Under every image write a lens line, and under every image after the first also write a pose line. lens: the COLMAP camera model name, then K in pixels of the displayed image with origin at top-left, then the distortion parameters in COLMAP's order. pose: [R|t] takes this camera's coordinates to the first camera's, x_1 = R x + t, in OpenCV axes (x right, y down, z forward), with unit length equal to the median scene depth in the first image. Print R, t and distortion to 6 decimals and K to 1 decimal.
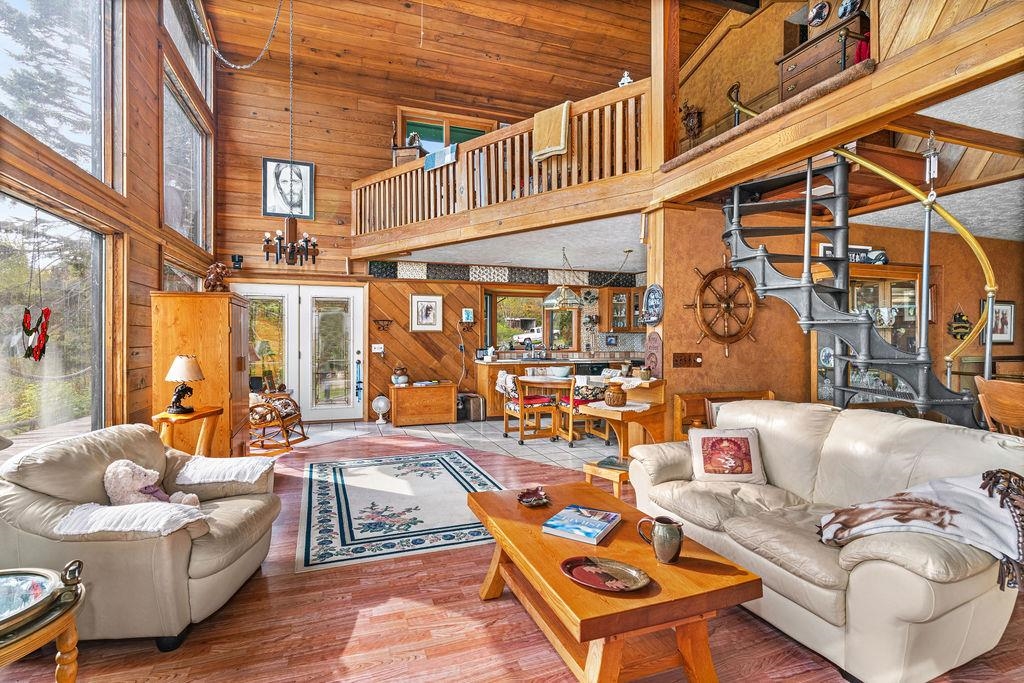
lens RADIAL K [[495.6, 0, 508.6], [0, 495.6, 338.7], [0, 0, 1]] dist [0.013639, 0.000399]
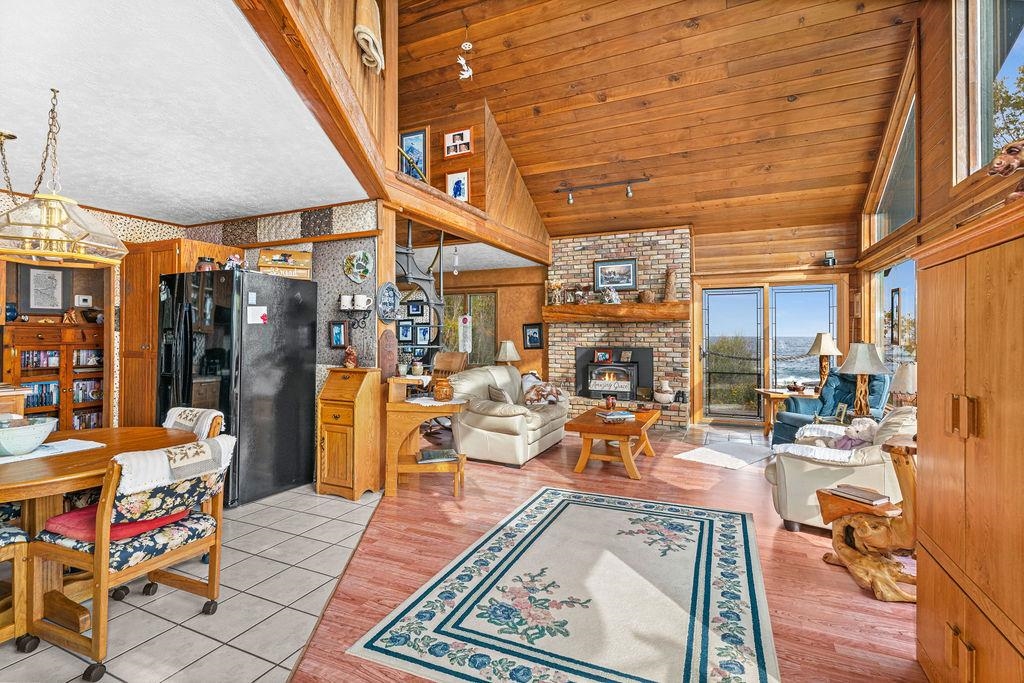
lens RADIAL K [[495.6, 0, 508.5], [0, 495.6, 336.1], [0, 0, 1]] dist [0.013639, 0.000399]
pose [[-0.714710, -0.006418, 0.699391, -0.567911], [-0.000081, 0.999959, 0.009094, -0.009872], [-0.699421, 0.006443, -0.714681, 1.529961]]
